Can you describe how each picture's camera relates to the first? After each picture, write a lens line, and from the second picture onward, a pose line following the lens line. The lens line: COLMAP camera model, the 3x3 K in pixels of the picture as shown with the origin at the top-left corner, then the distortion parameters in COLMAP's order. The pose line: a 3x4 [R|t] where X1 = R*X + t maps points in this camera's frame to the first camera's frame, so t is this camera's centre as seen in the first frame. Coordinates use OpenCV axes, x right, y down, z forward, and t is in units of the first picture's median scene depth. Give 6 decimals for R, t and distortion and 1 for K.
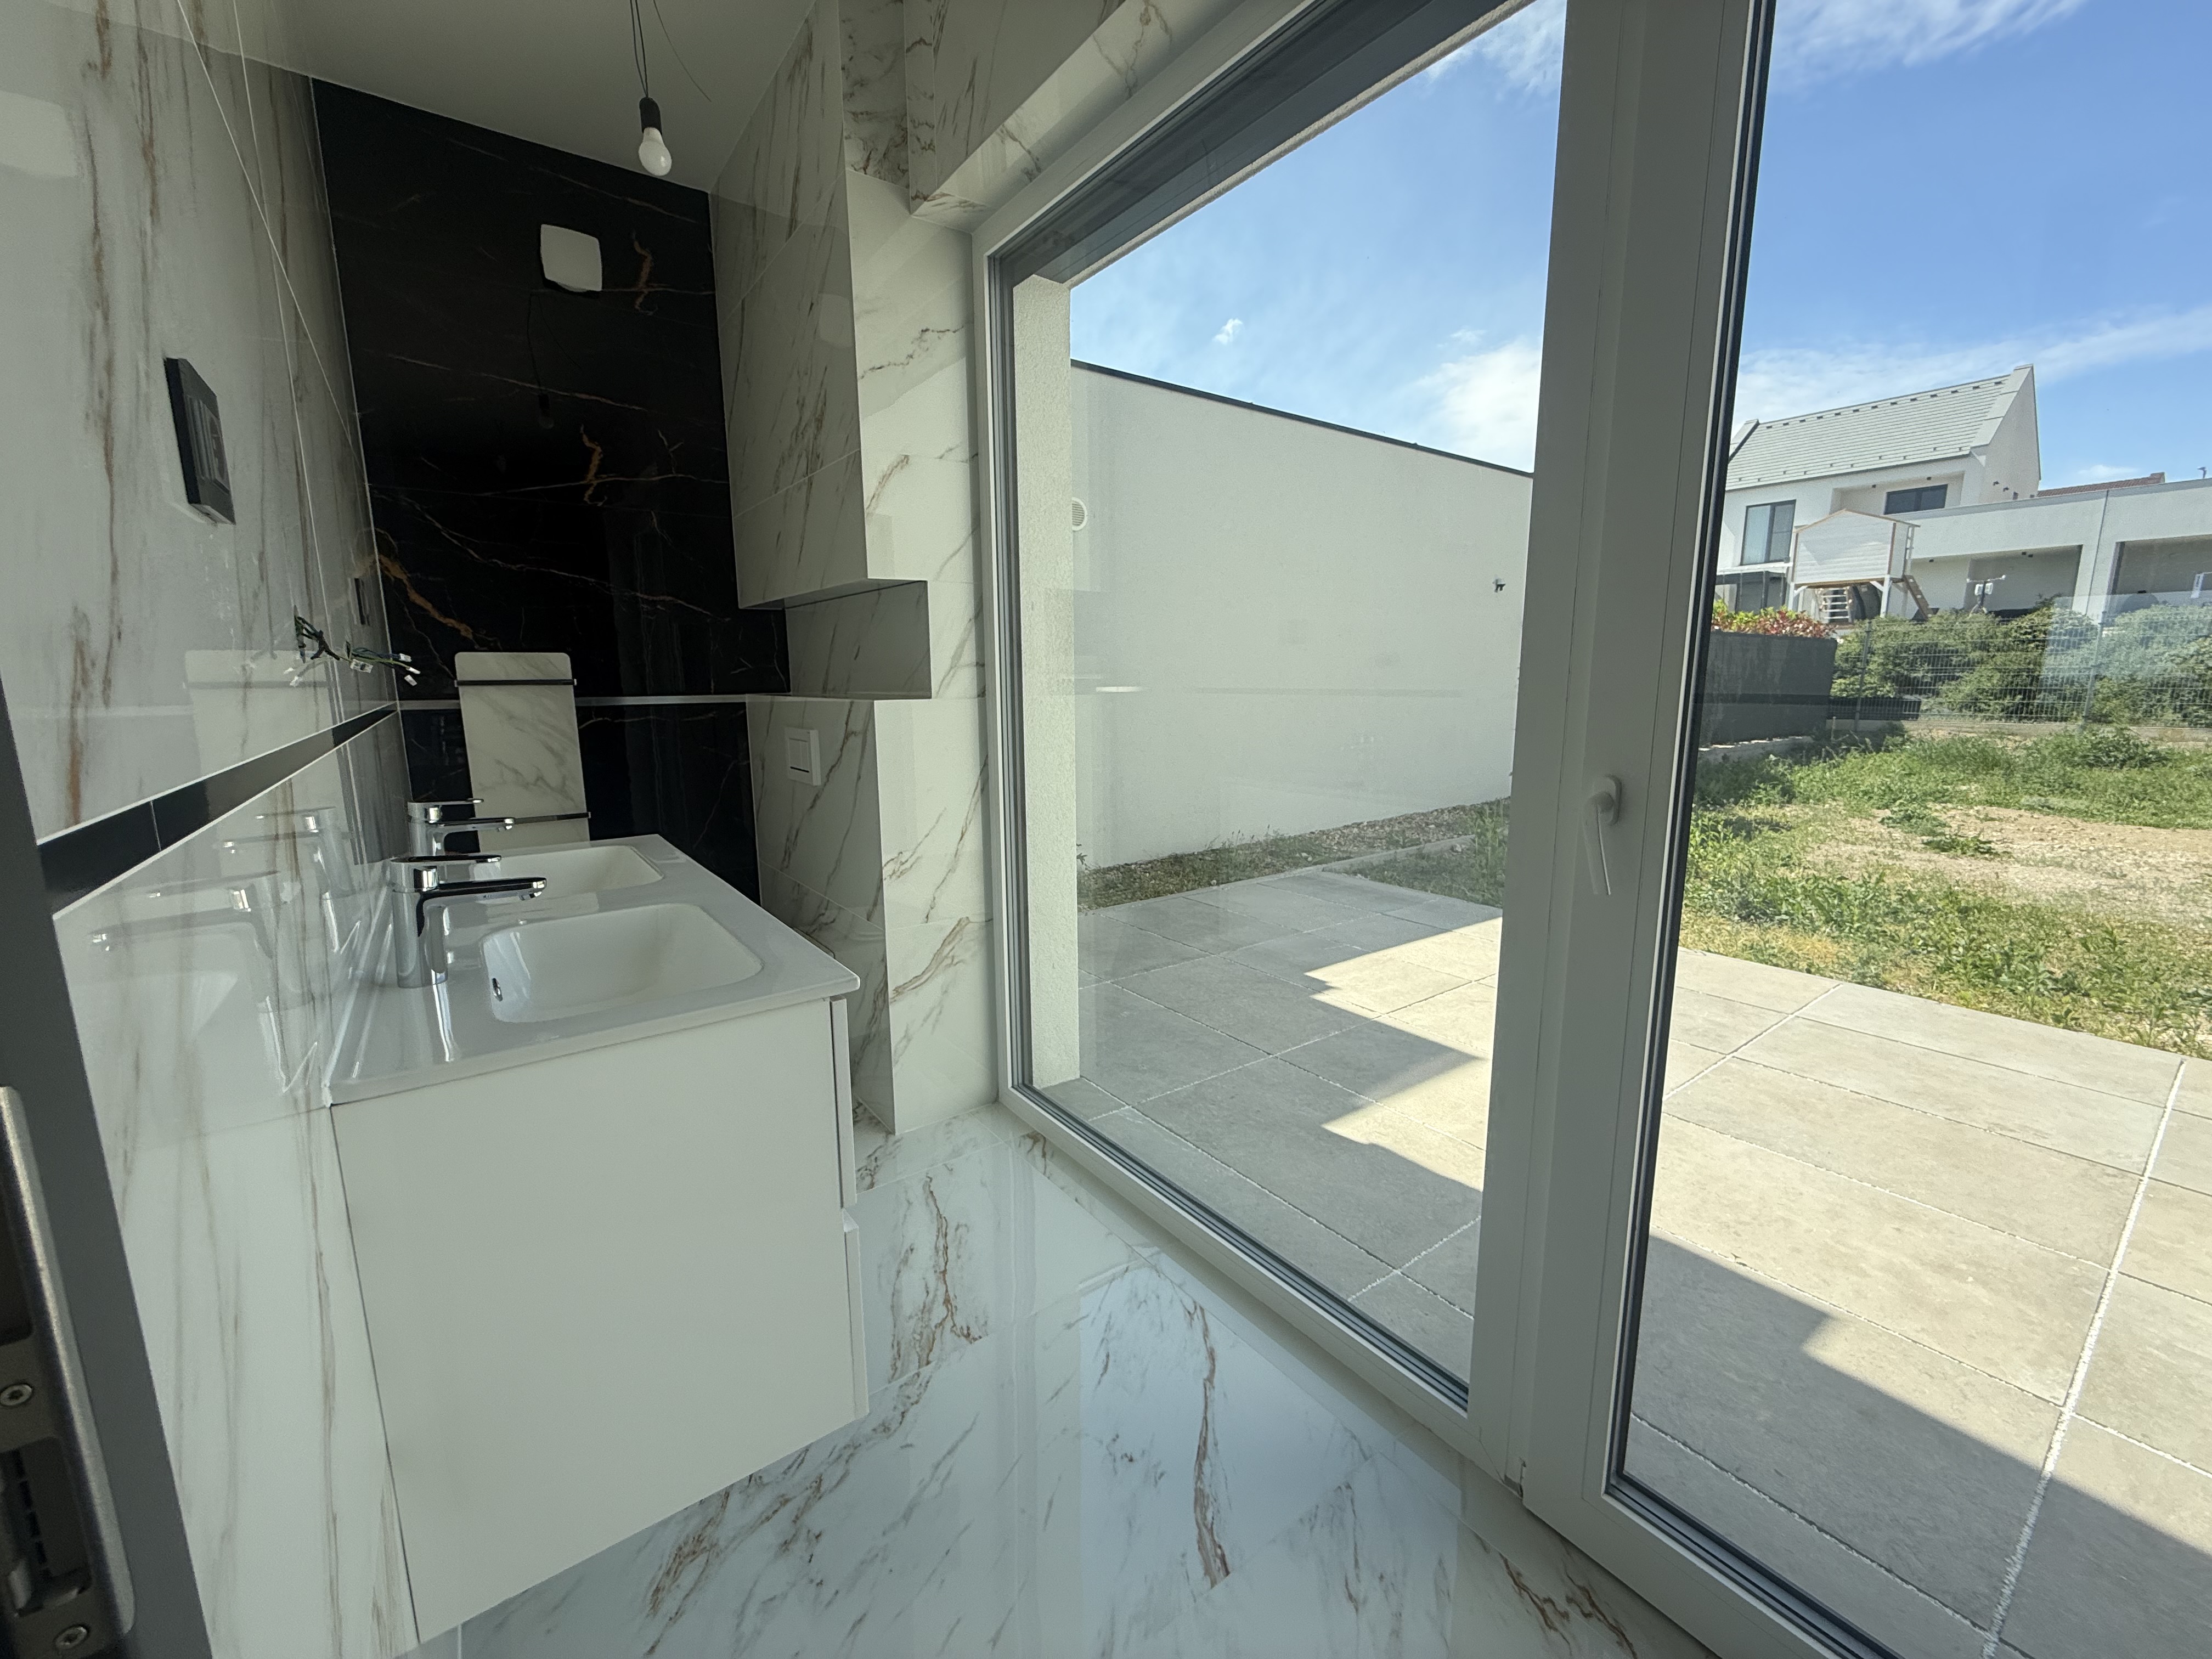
lens RADIAL K [[880.4, 0, 1099.1], [0, 880.4, 825.2], [0, 0, 1]] dist [-0.001791, 0.000661]
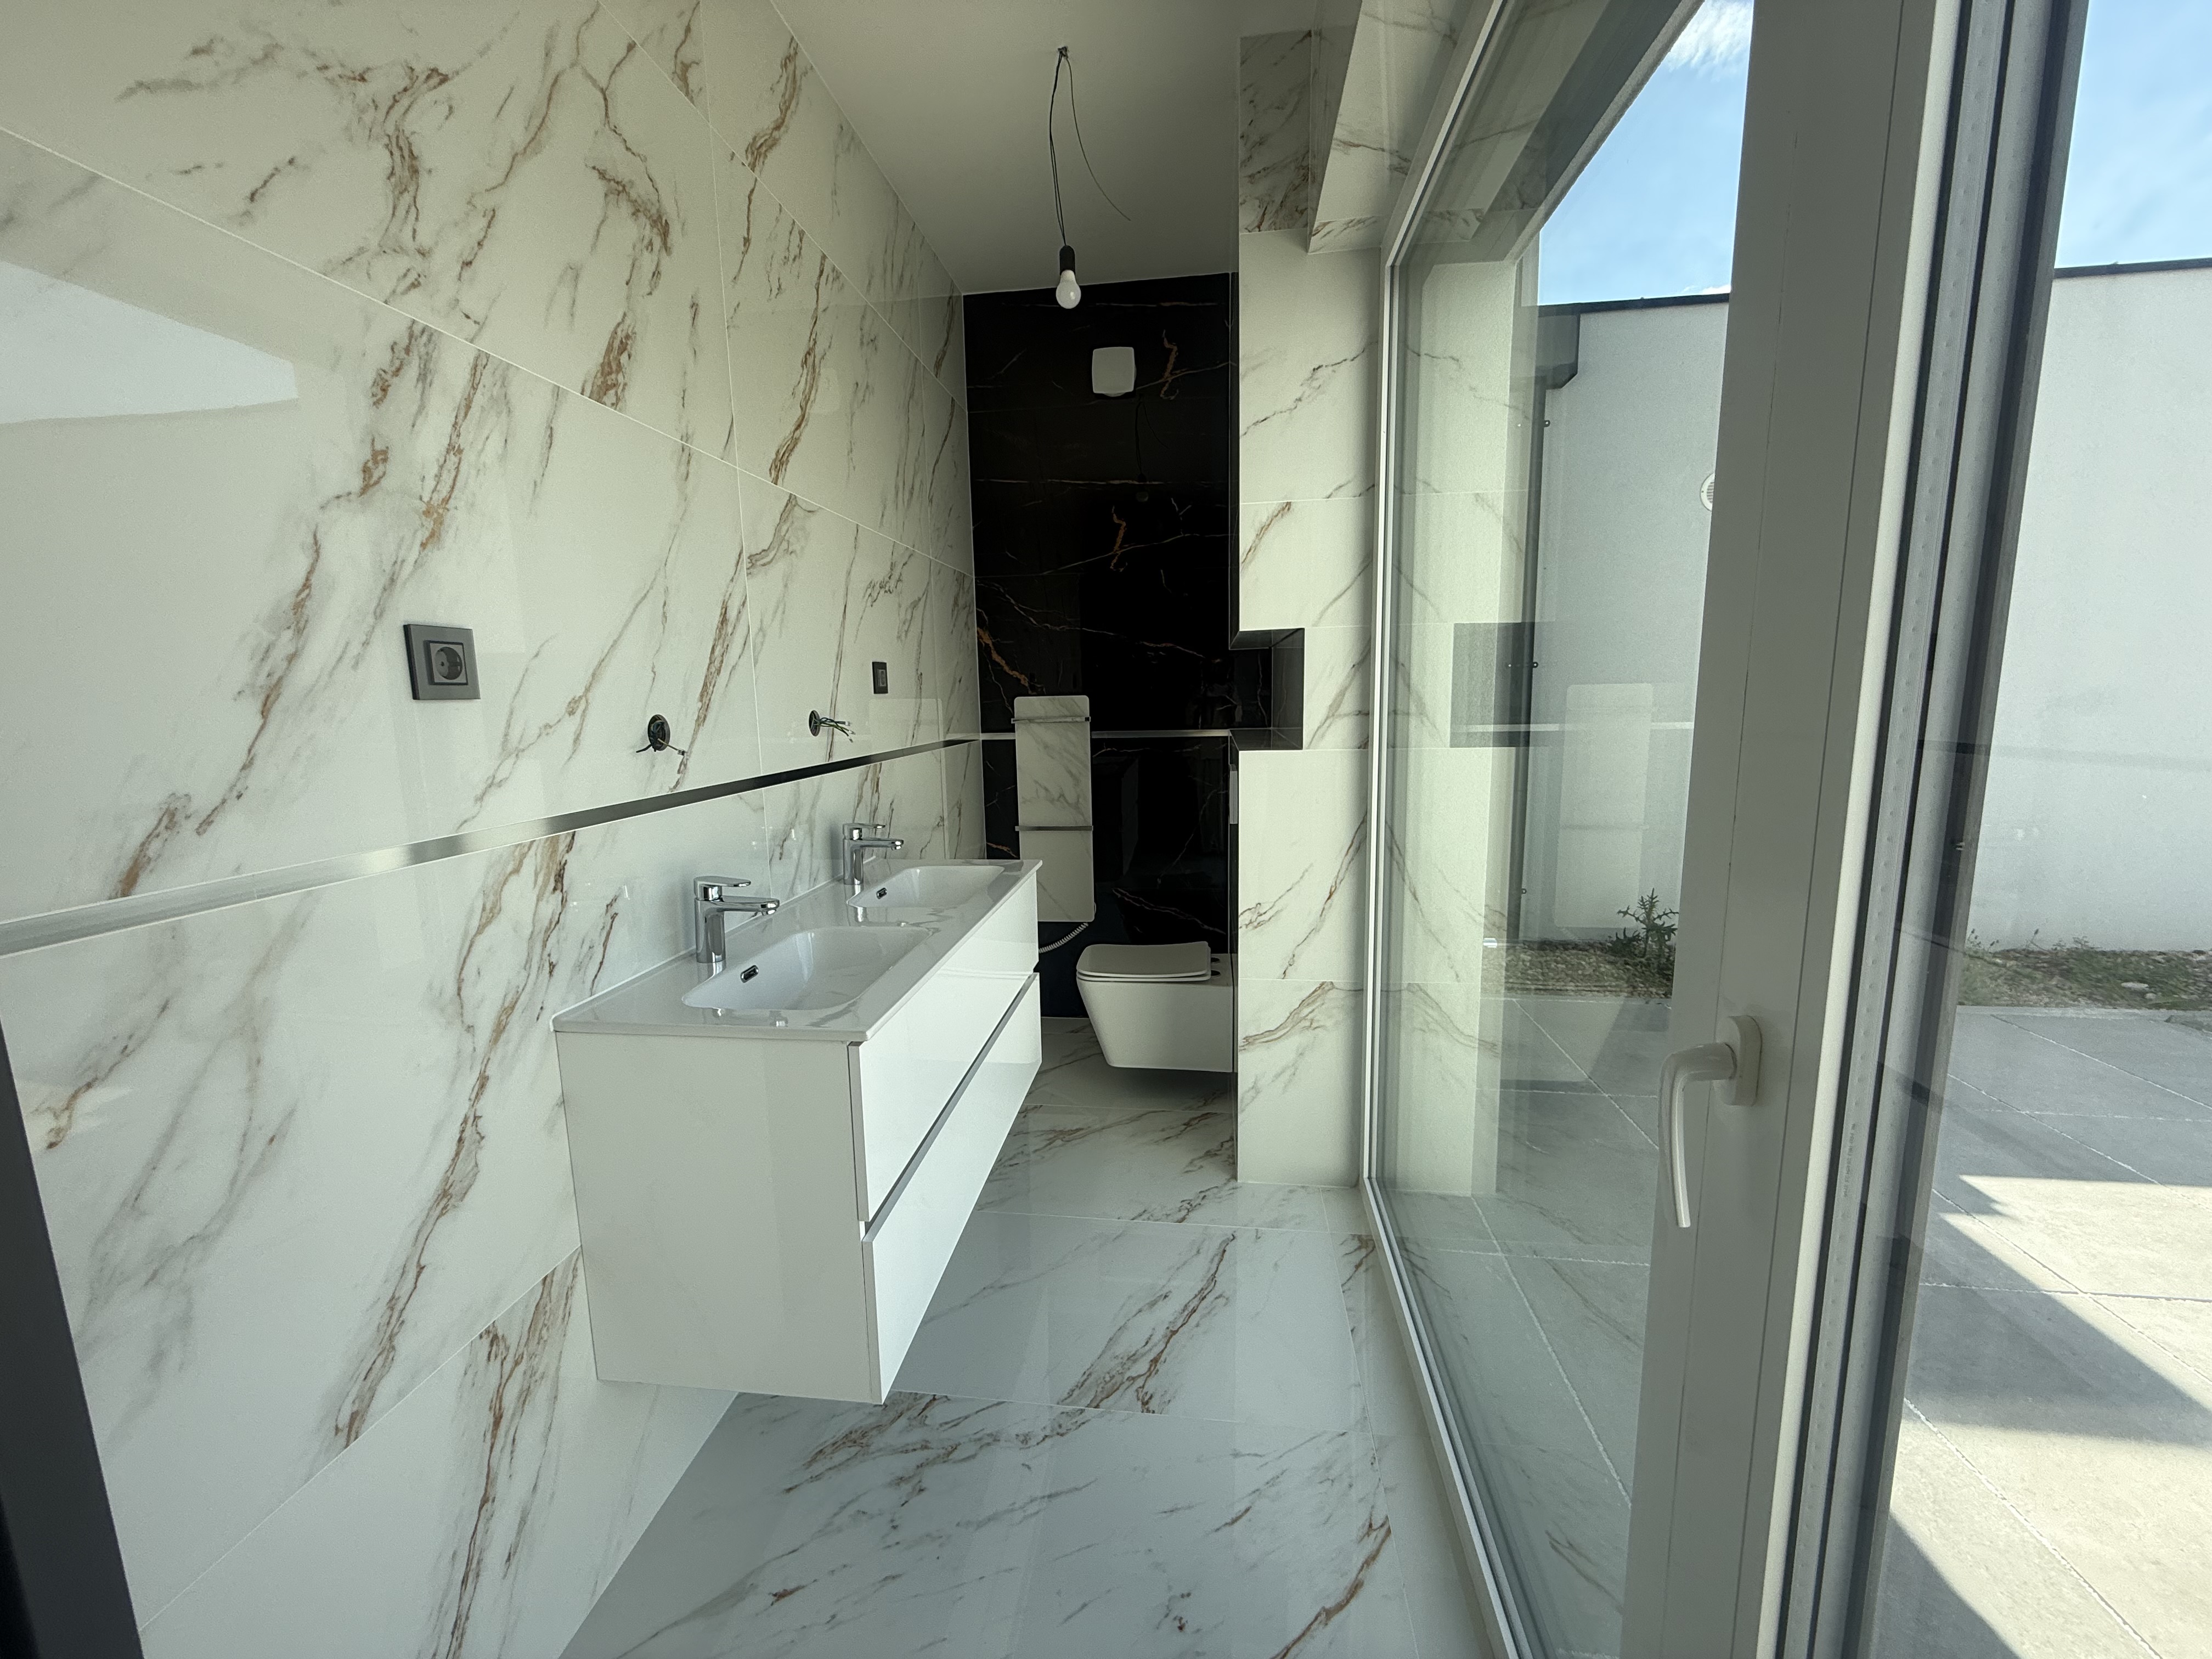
lens RADIAL K [[880.4, 0, 1099.1], [0, 880.4, 825.2], [0, 0, 1]] dist [-0.001791, 0.000661]
pose [[0.724034, 0.097778, -0.682798, 0.304496], [-0.100454, 0.994295, 0.035865, -0.072332], [0.682410, 0.042623, 0.729726, 0.147850]]
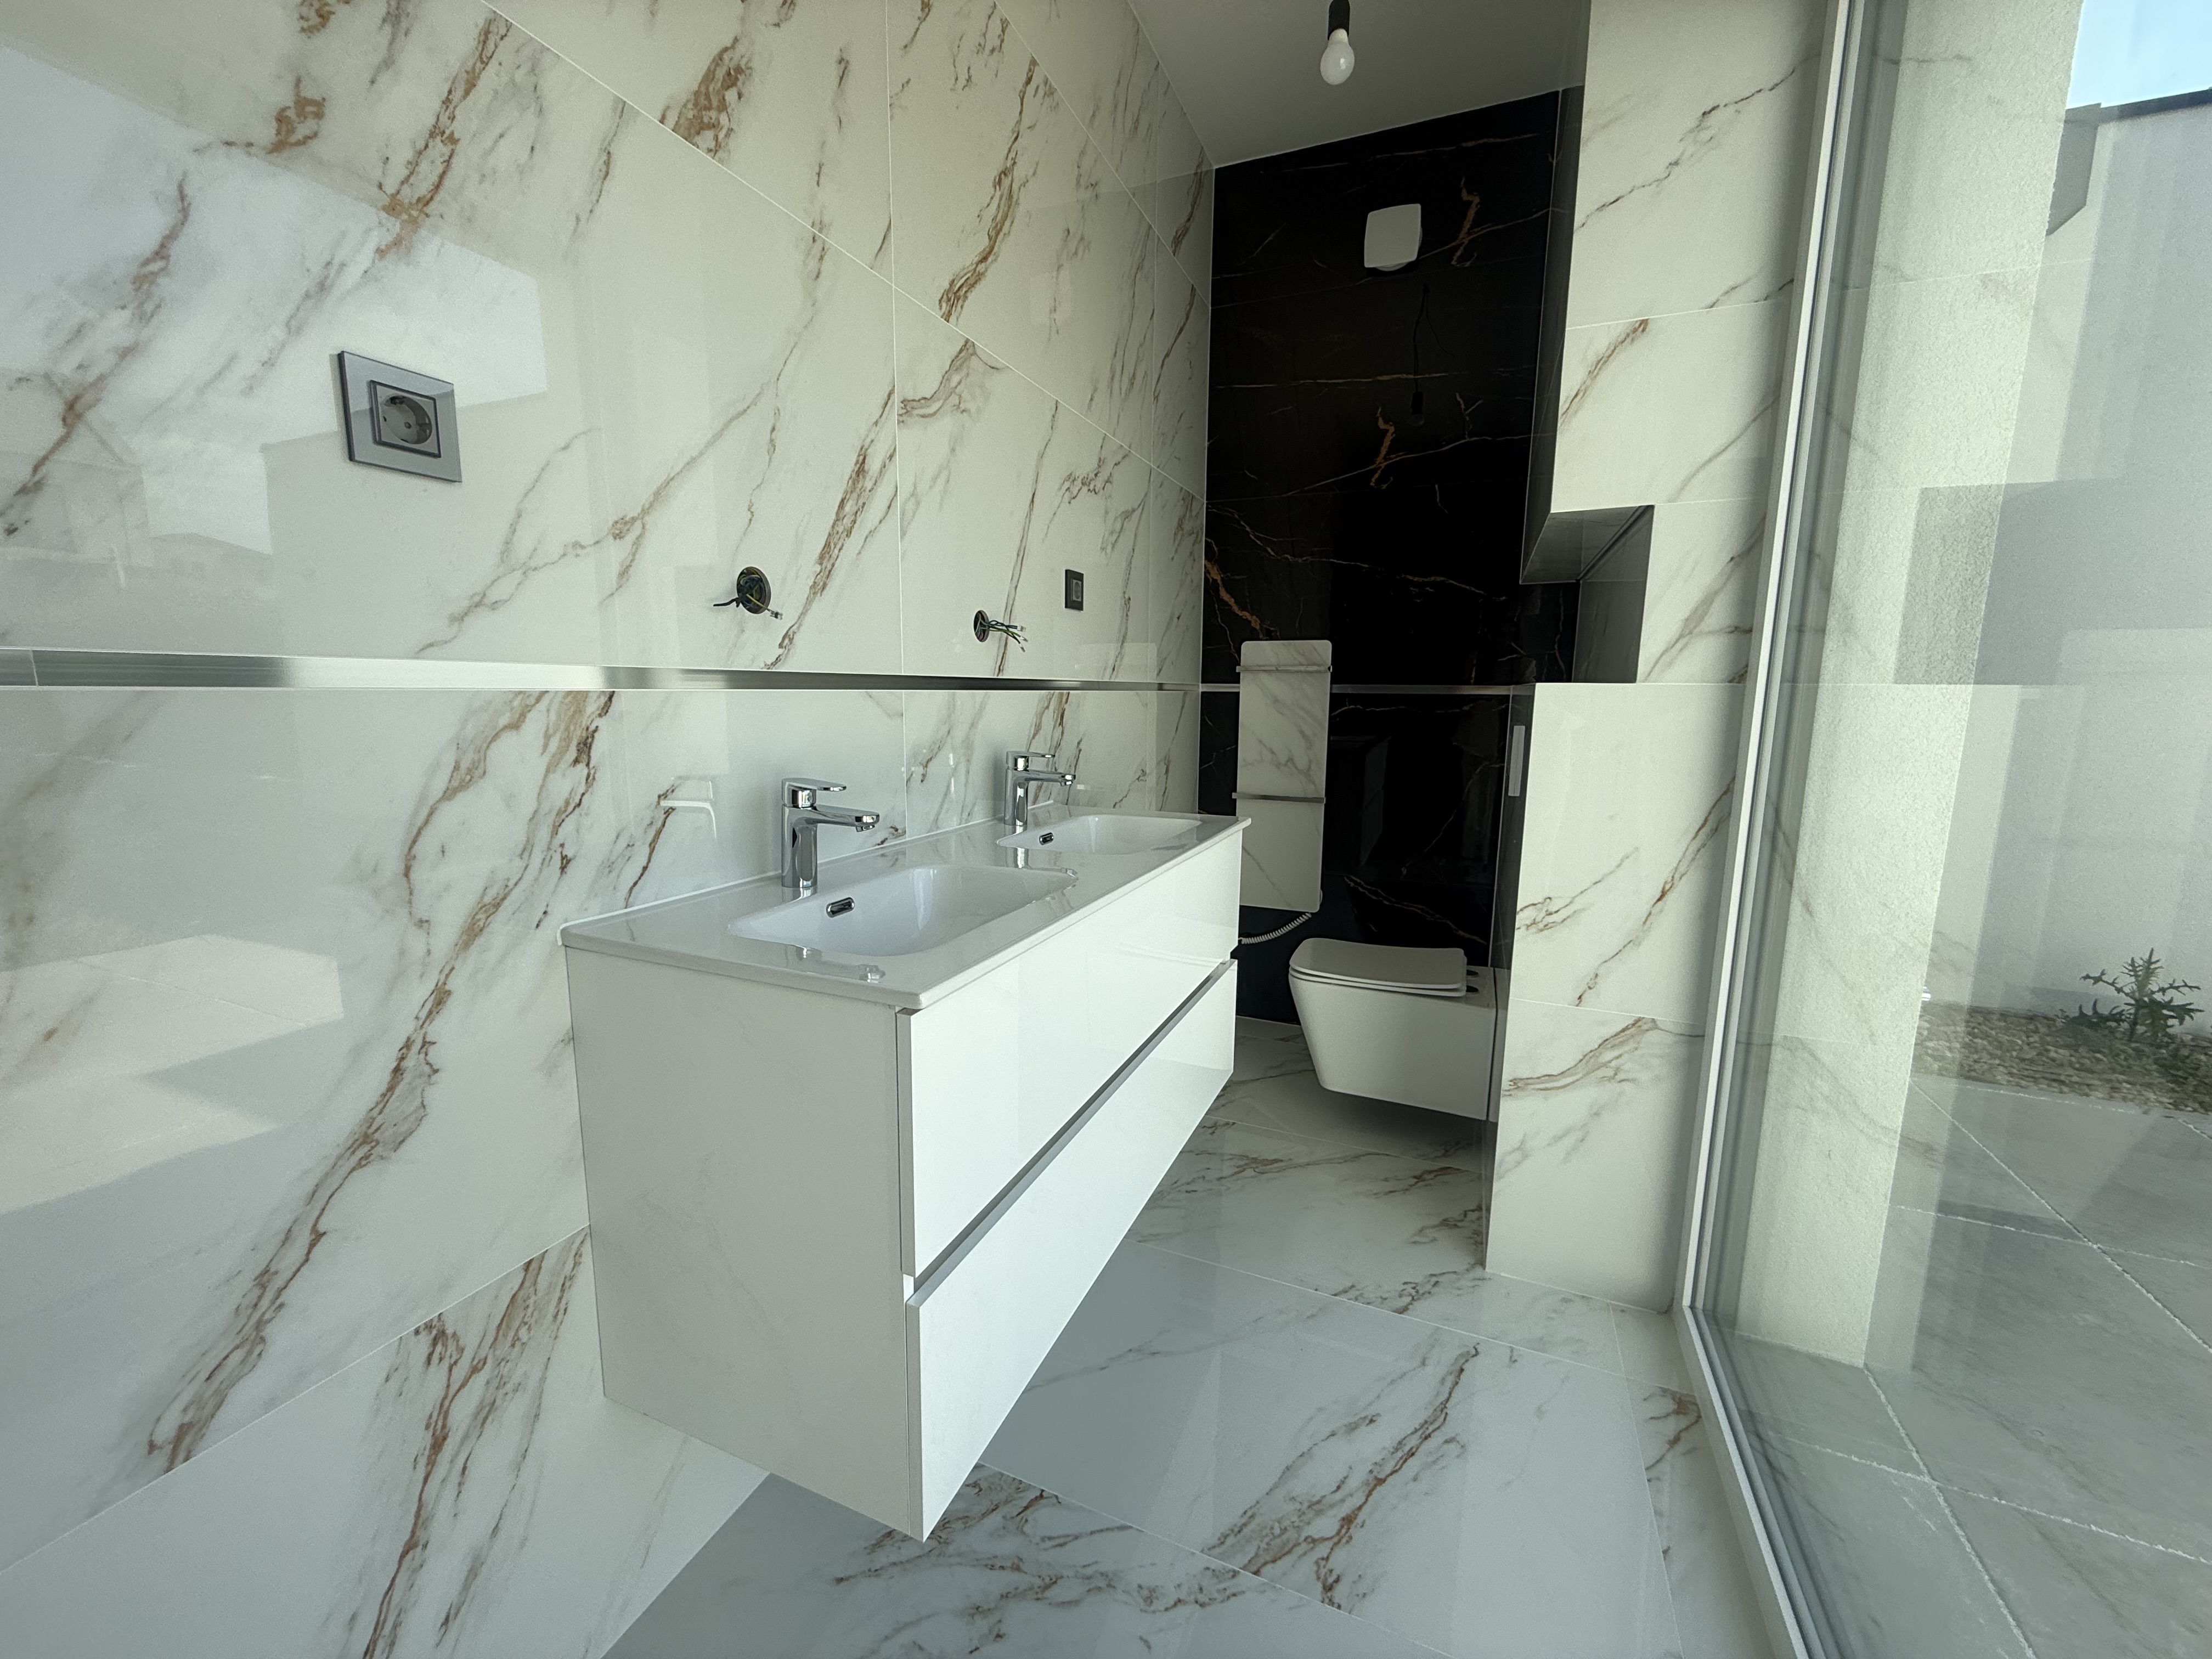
lens RADIAL K [[880.4, 0, 1099.1], [0, 880.4, 825.2], [0, 0, 1]] dist [-0.001791, 0.000661]
pose [[0.508191, 0.145626, -0.848843, 0.182135], [-0.157892, 0.984650, 0.074397, -0.021759], [0.846648, 0.096218, 0.523383, 0.305235]]
